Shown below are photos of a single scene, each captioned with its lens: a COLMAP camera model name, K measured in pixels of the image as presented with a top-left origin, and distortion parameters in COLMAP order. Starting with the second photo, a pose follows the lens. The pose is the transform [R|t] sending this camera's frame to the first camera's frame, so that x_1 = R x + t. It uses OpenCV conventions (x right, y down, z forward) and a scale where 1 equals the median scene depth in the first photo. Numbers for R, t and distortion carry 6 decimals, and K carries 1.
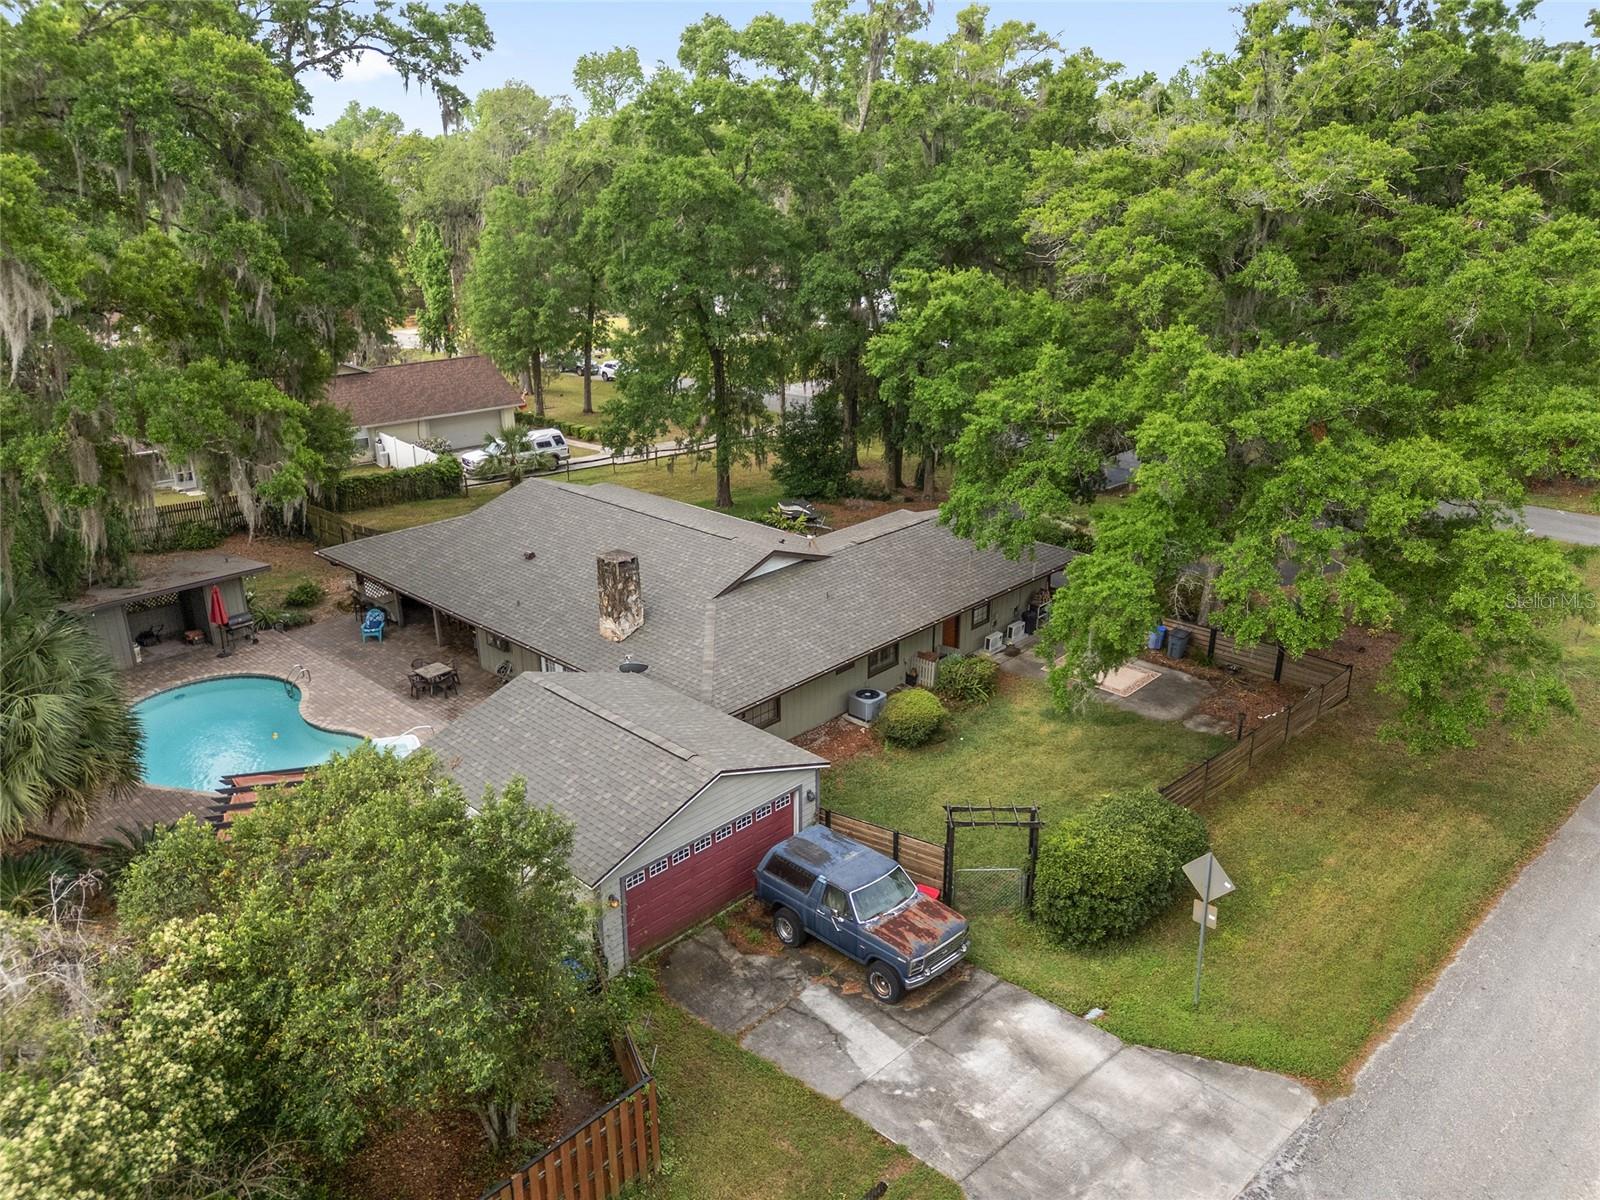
lens RADIAL K [[1171.0, 0, 801.6], [0, 1171.0, 602.3], [0, 0, 1]] dist [0.073430, -0.073897]
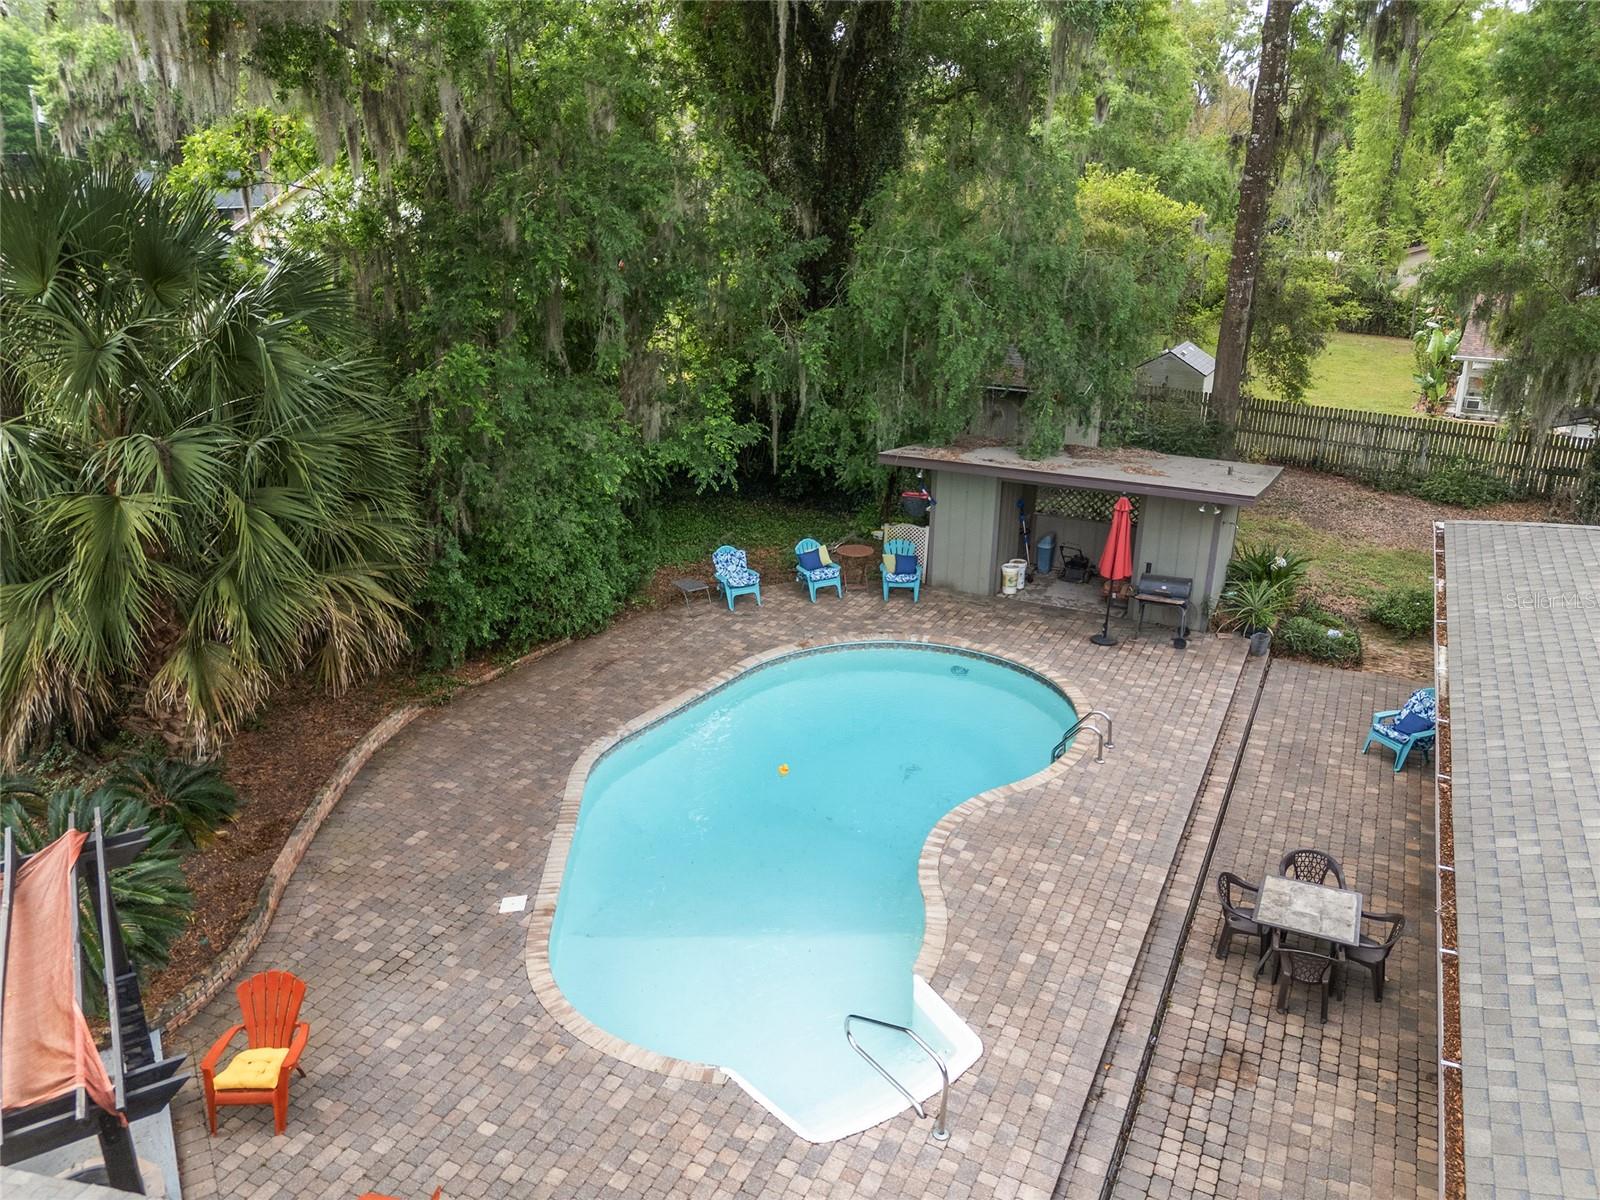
lens RADIAL K [[1171.0, 0, 800.1], [0, 1171.0, 604.3], [0, 0, 1]] dist [0.073430, -0.073897]
pose [[0.286157, 0.342149, -0.895013, -0.098754], [-0.341187, 0.909235, 0.238501, -0.046669], [0.895380, 0.237118, 0.376921, 0.764563]]
